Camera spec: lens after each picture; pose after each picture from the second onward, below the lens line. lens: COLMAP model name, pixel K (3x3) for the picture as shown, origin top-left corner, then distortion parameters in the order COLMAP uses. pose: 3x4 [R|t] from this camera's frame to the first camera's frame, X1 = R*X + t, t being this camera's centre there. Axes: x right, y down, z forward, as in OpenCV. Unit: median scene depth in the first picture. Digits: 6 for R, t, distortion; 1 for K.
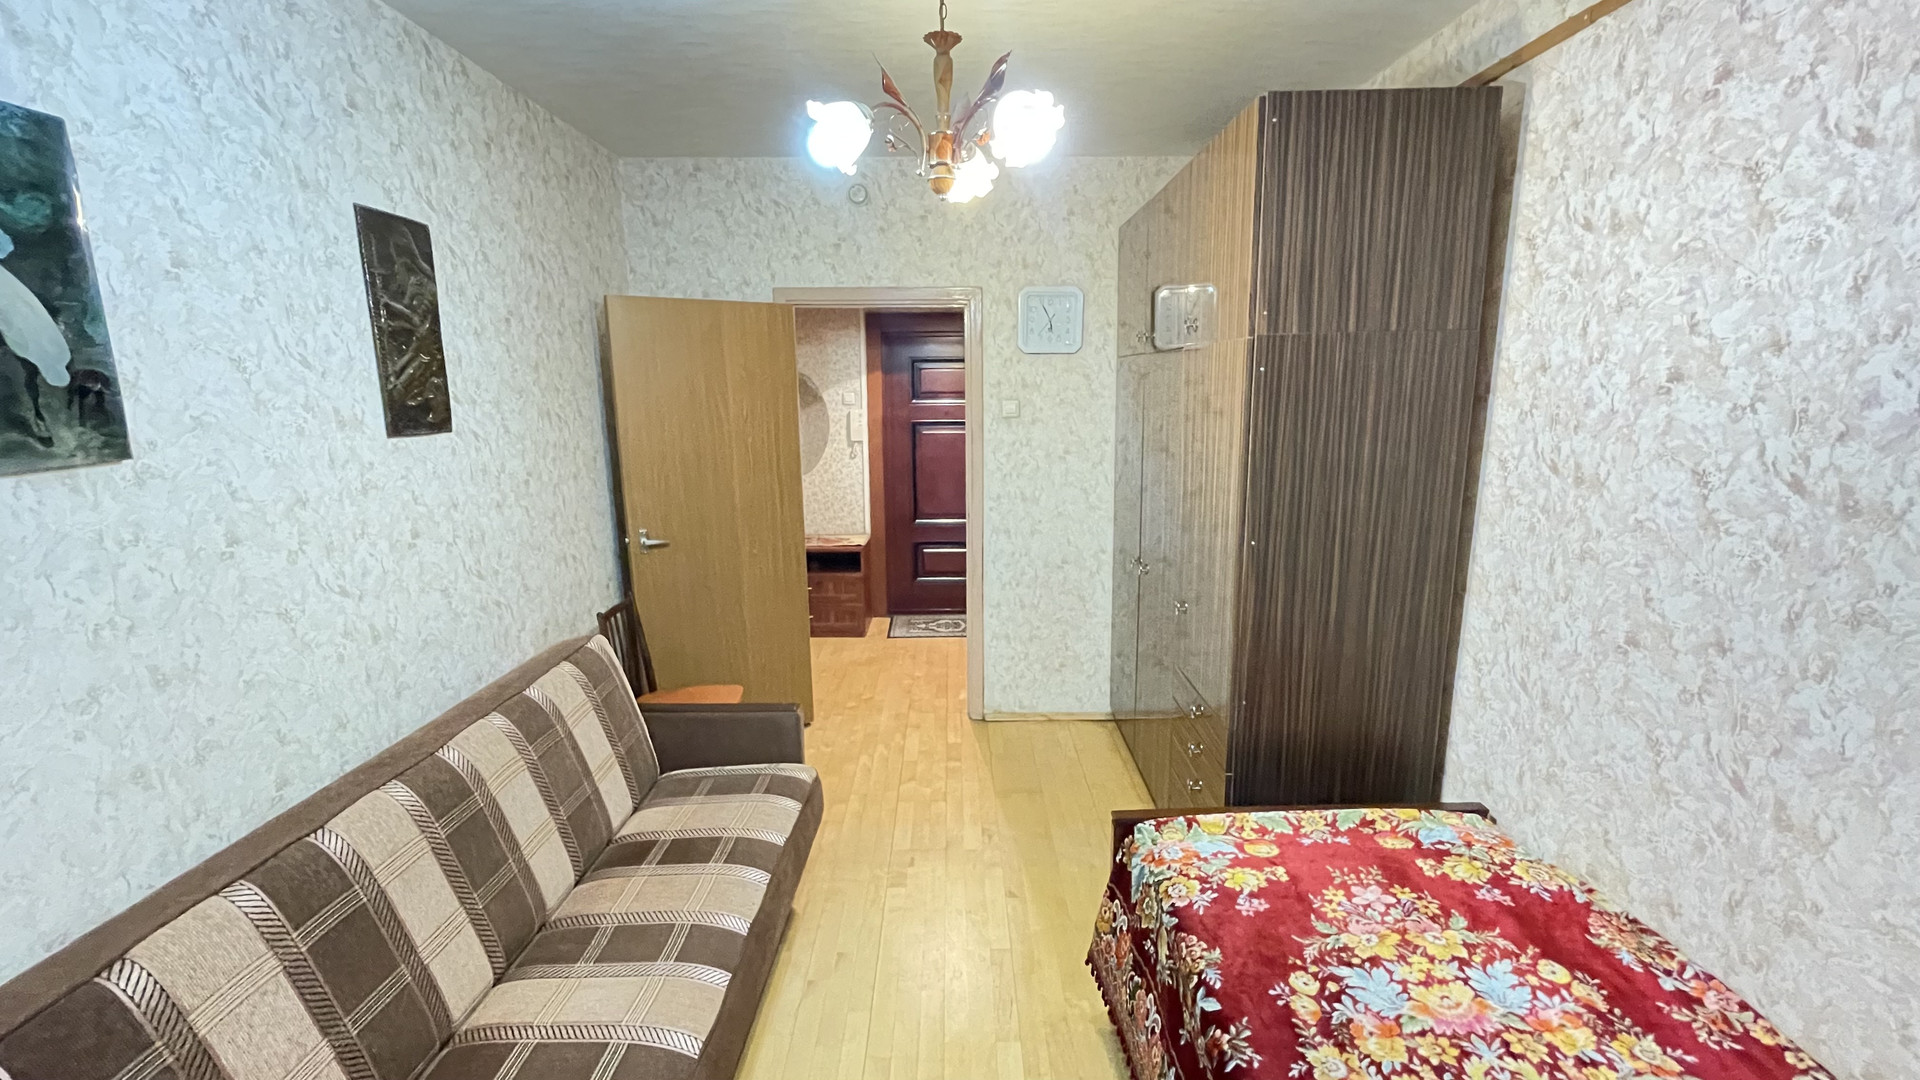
lens RADIAL K [[780.0, 0, 957.7], [0, 780.0, 541.9], [0, 0, 1]] dist [0.000451, -0.000490]
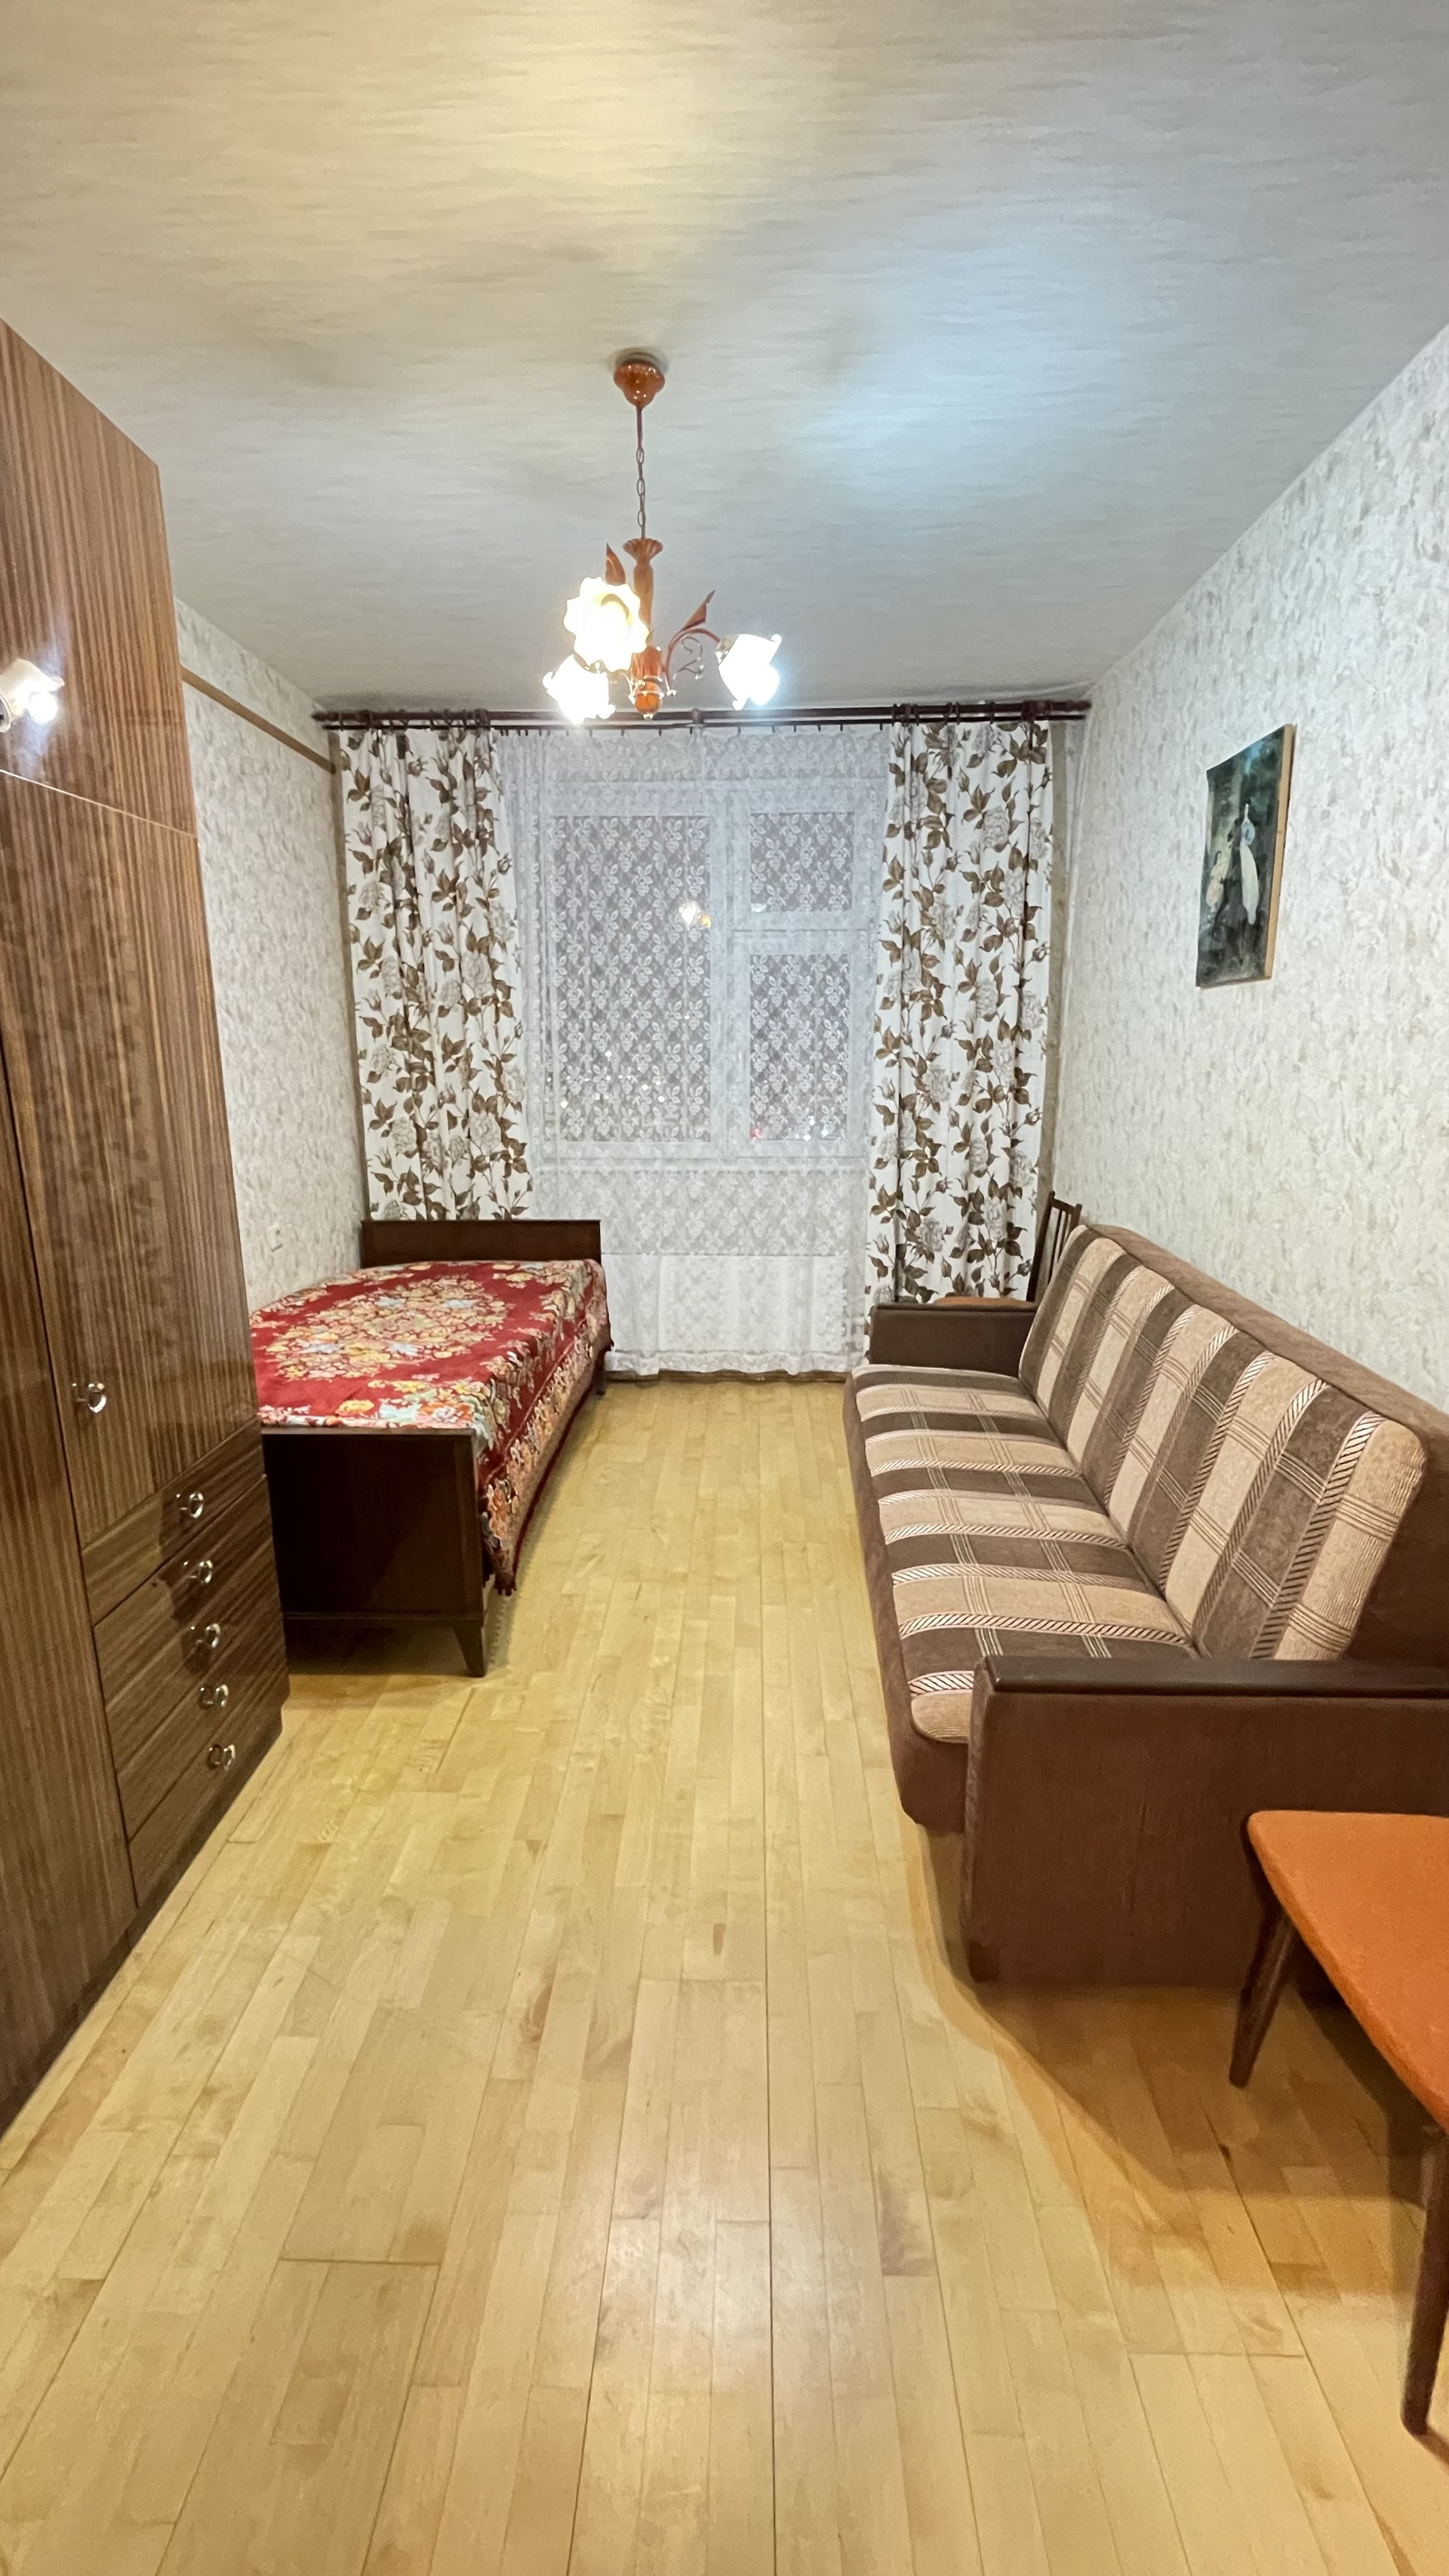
lens RADIAL K [[1017.3, 0, 730.3], [0, 1017.3, 1283.1], [0, 0, 1]] dist [-0.000316, 0.000399]
pose [[-0.999392, 0.008843, 0.033716, -0.125974], [0.022409, 0.903898, 0.427161, -0.275259], [-0.026698, 0.427657, -0.903547, 1.953099]]
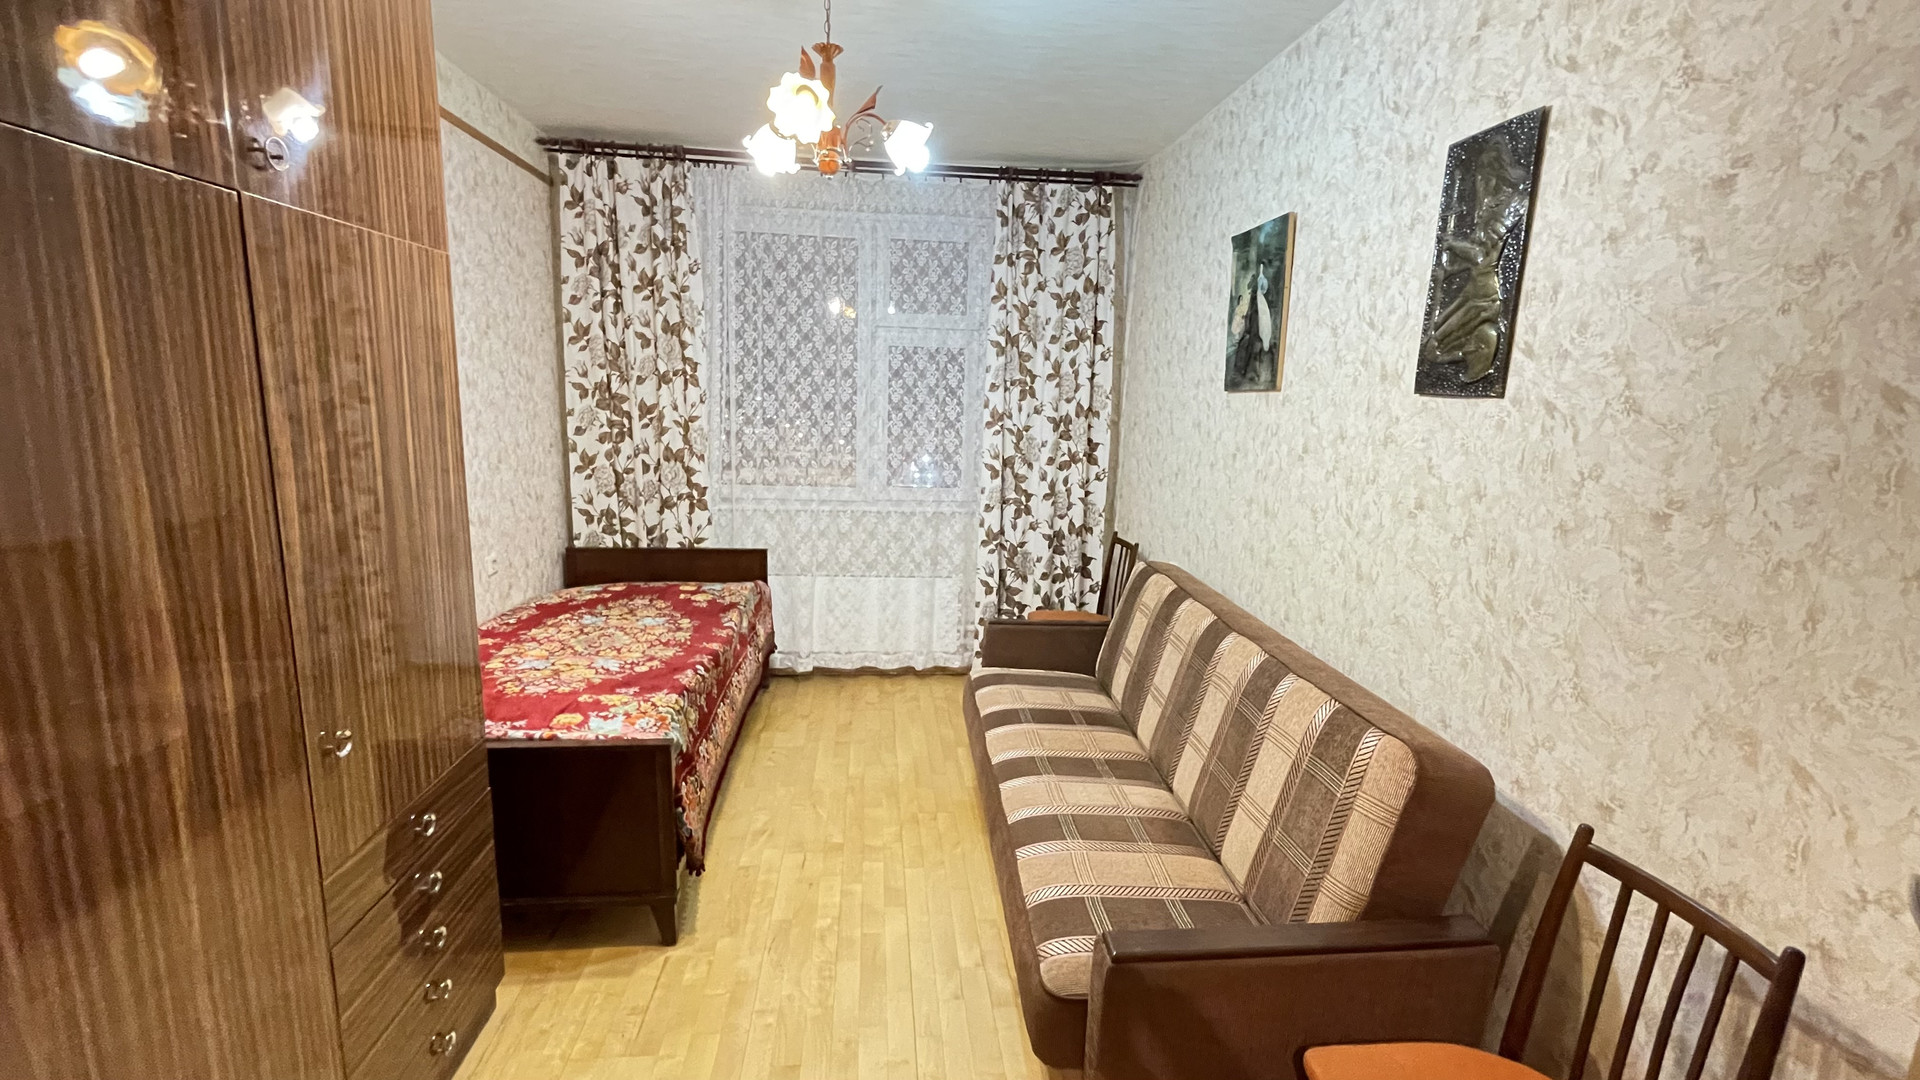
lens RADIAL K [[780.0, 0, 957.7], [0, 780.0, 541.9], [0, 0, 1]] dist [0.000451, -0.000490]
pose [[-0.994823, 0.000768, -0.101625, -0.075798], [-0.038783, 0.921423, 0.386620, -0.317062], [0.093936, 0.388560, -0.916623, 1.902167]]
